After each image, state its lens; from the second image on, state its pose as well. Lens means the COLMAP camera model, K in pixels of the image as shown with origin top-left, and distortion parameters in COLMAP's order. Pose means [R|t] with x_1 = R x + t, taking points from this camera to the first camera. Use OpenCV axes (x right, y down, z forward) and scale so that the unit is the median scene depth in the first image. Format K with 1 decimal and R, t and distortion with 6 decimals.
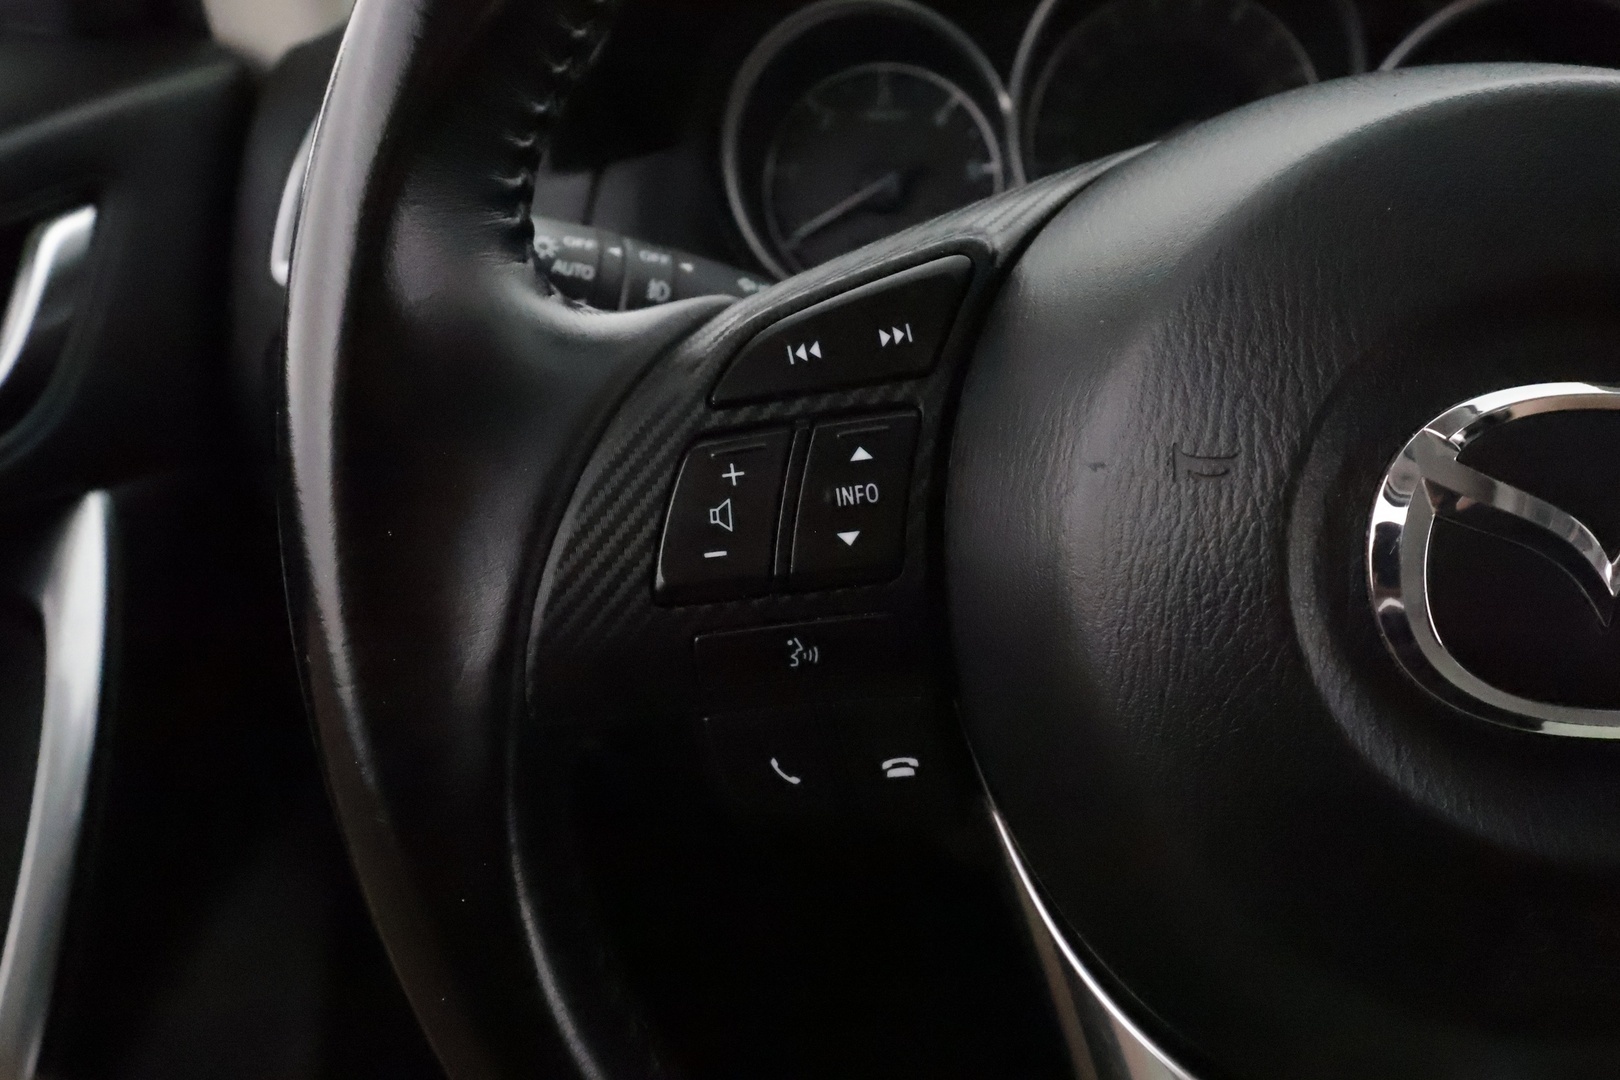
lens RADIAL K [[1393.9, 0, 810.0], [0, 1393.9, 540.0], [0, 0, 1]] dist [-0.130044, -0.002044]
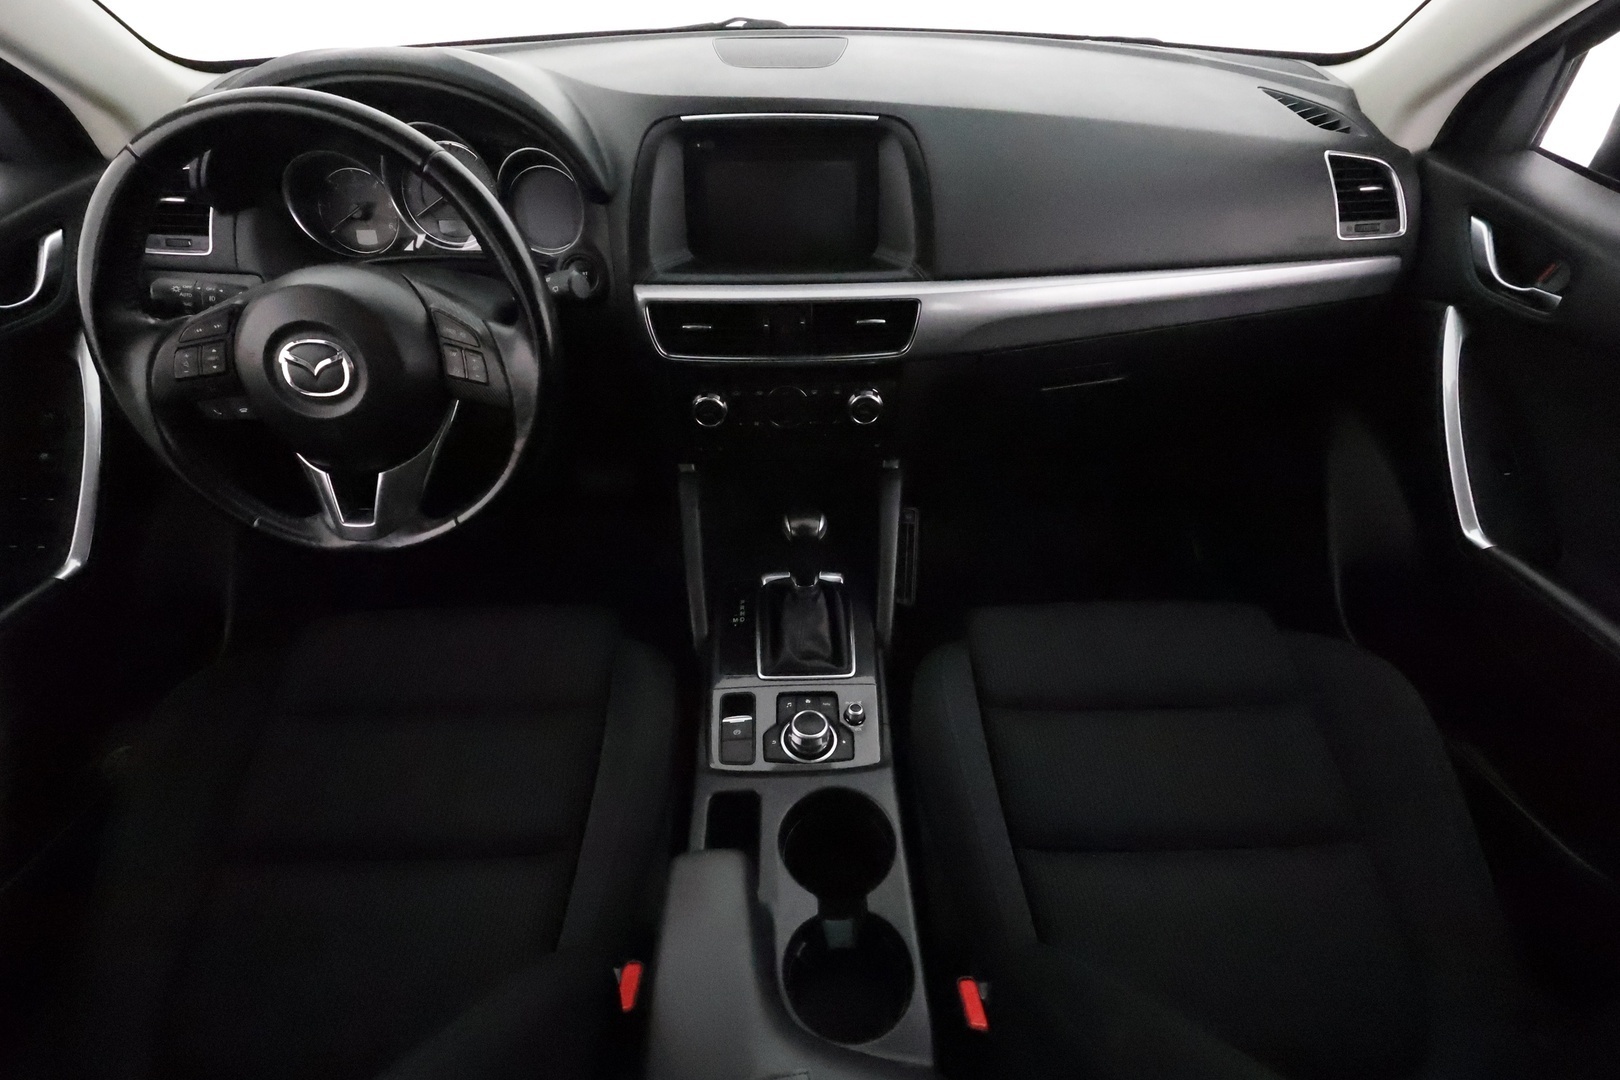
lens RADIAL K [[747.0, 0, 810.0], [0, 747.0, 540.0], [0, 0, 1]] dist [-0.002085, -0.000244]
pose [[0.991740, -0.059163, 0.113802, 1.893173], [0.013995, 0.931878, 0.362501, -0.381733], [-0.127496, -0.357915, 0.925009, -2.132567]]
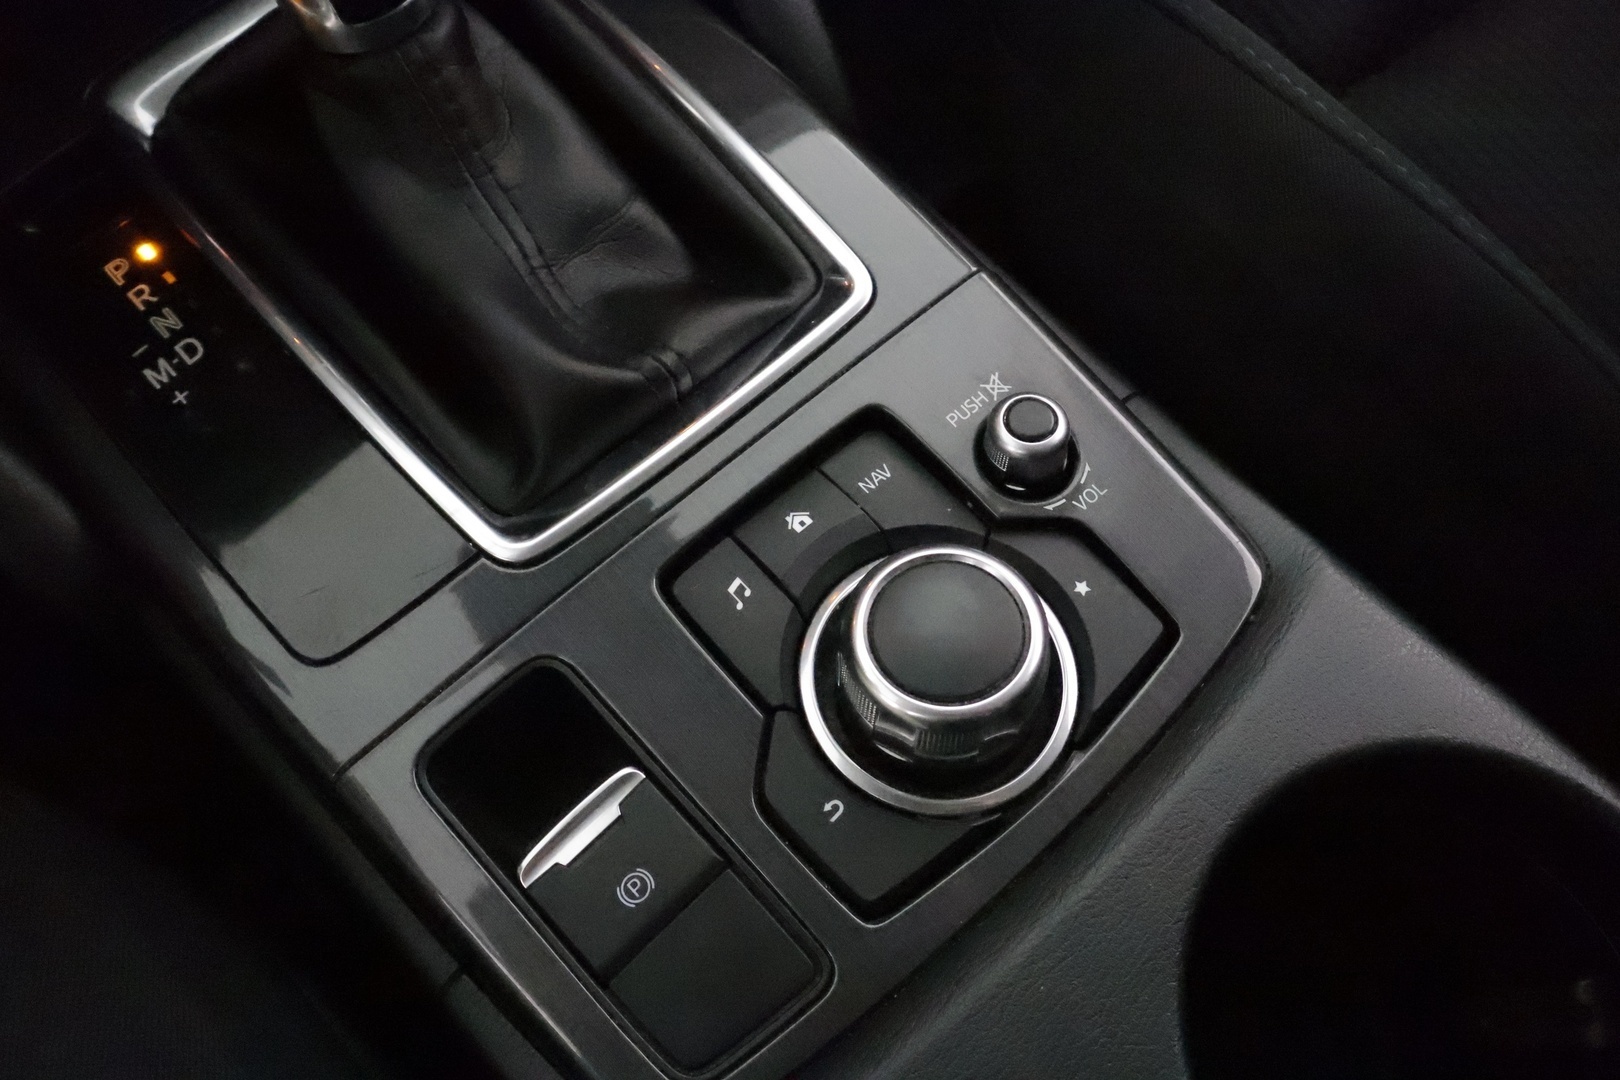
lens RADIAL K [[1291.8, 0, 801.5], [0, 1291.8, 516.0], [0, 0, 1]] dist [-0.010376, -0.000157]
pose [[0.679056, -0.660380, 0.320594, 1.851949], [0.204134, 0.589372, 0.781646, 0.612825], [-0.705133, -0.465337, 0.535023, 0.133899]]
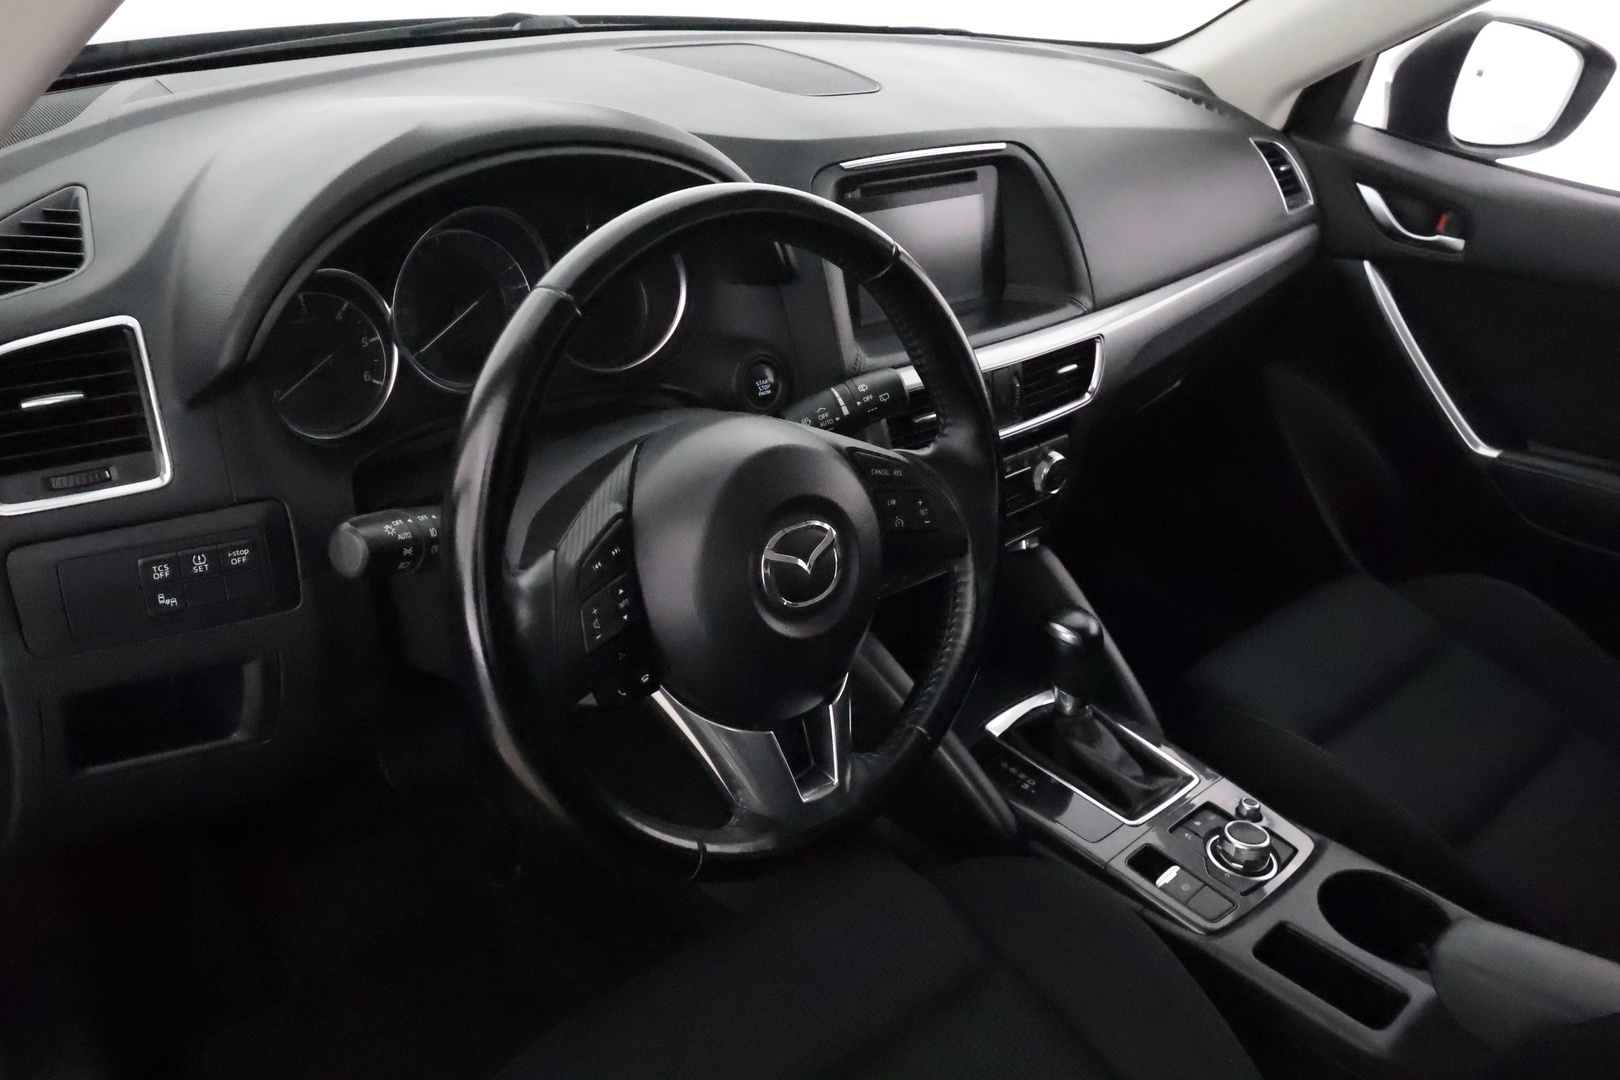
lens RADIAL K [[1291.8, 0, 801.5], [0, 1291.8, 516.0], [0, 0, 1]] dist [-0.010376, -0.000157]
pose [[0.667256, -0.276525, 0.691594, -1.679457], [0.143975, 0.958902, 0.244496, -0.886415], [-0.730780, -0.063570, 0.679646, -1.299112]]
